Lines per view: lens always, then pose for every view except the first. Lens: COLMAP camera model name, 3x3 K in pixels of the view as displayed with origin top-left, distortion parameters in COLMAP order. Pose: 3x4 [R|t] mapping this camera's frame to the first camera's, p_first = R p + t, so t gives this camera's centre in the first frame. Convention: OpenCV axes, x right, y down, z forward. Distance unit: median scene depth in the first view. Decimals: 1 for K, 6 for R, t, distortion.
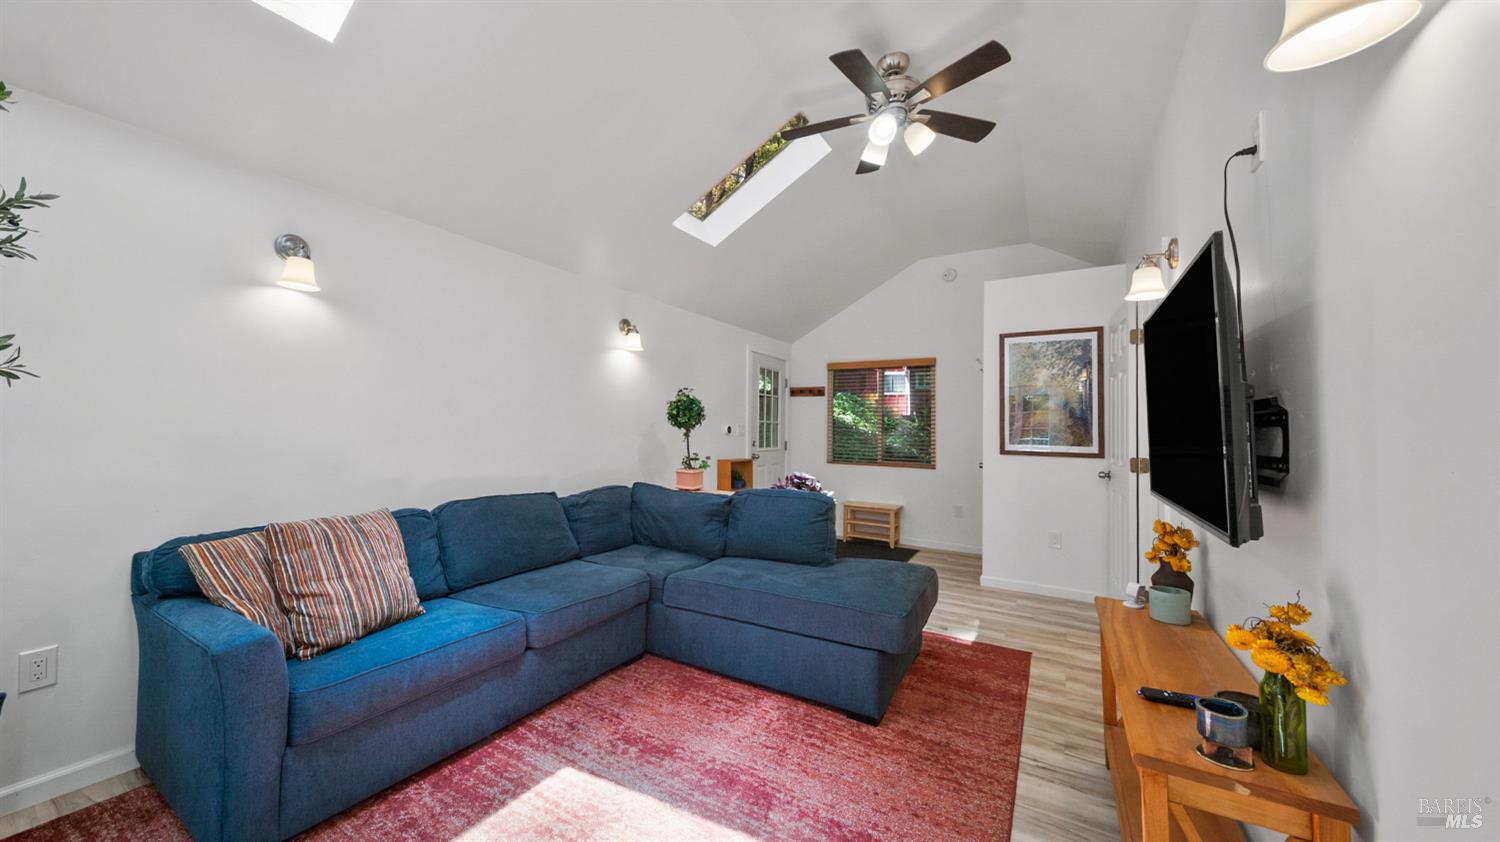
lens RADIAL K [[542.4, 0, 713.8], [0, 542.4, 410.5], [0, 0, 1]] dist [-0.002936, -0.000165]
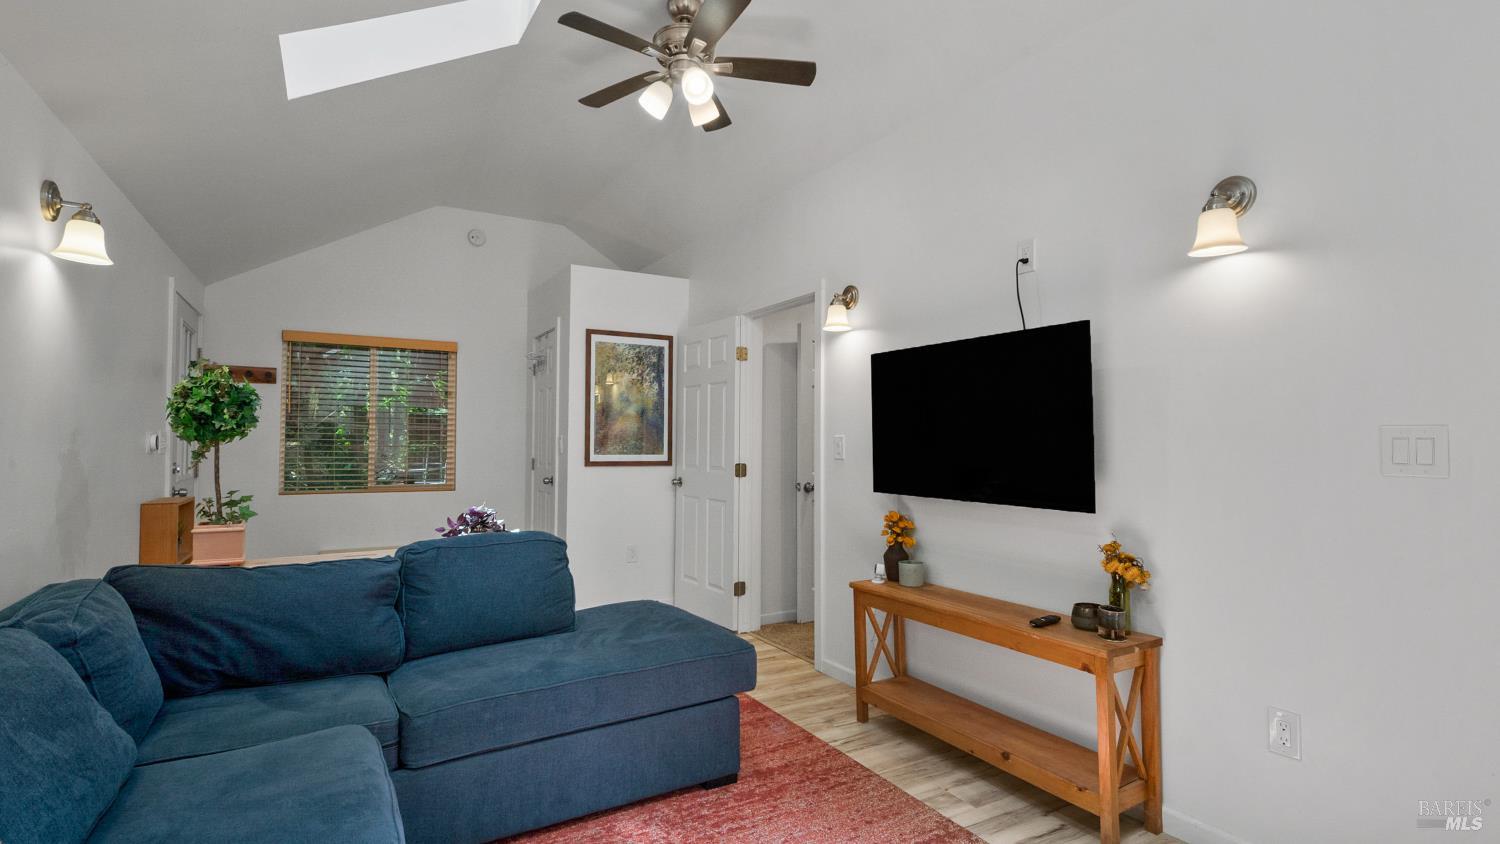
lens RADIAL K [[710.7, 0, 744.8], [0, 710.7, 420.3], [0, 0, 1]] dist [0.011761, -0.004097]
pose [[0.451564, 0.012405, 0.892152, -0.400356], [-0.028050, 0.999606, 0.000298, -0.001082], [-0.891798, -0.025159, 0.451735, 0.264492]]
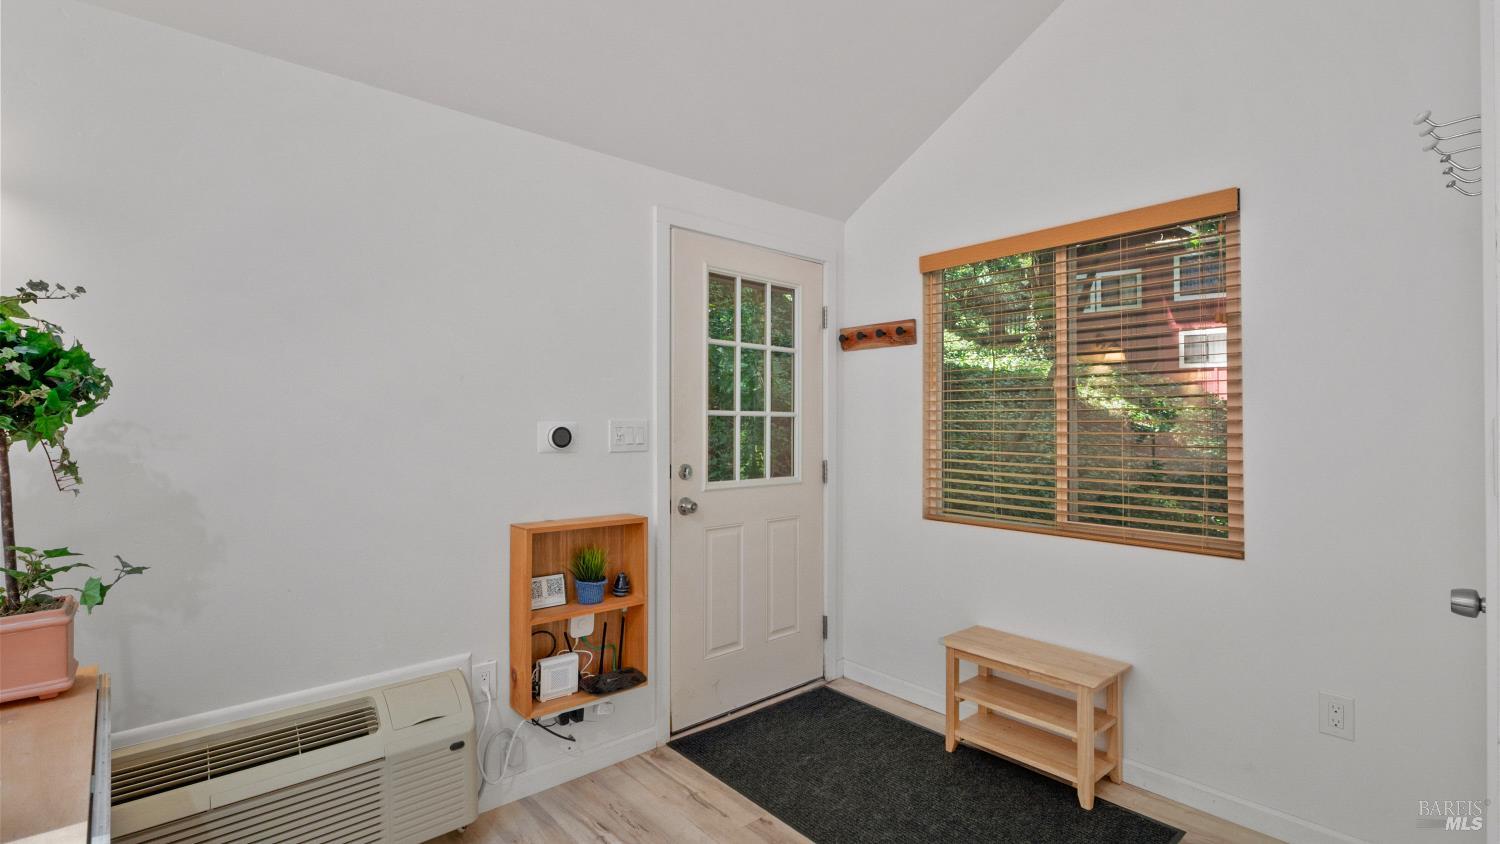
lens RADIAL K [[677.1, 0, 764.0], [0, 677.1, 419.3], [0, 0, 1]] dist [0.013381, -0.006599]
pose [[0.958666, -0.019380, -0.283874, 0.355551], [0.025041, 0.999553, 0.016325, 0.024142], [0.283431, -0.022758, 0.958722, 0.766287]]
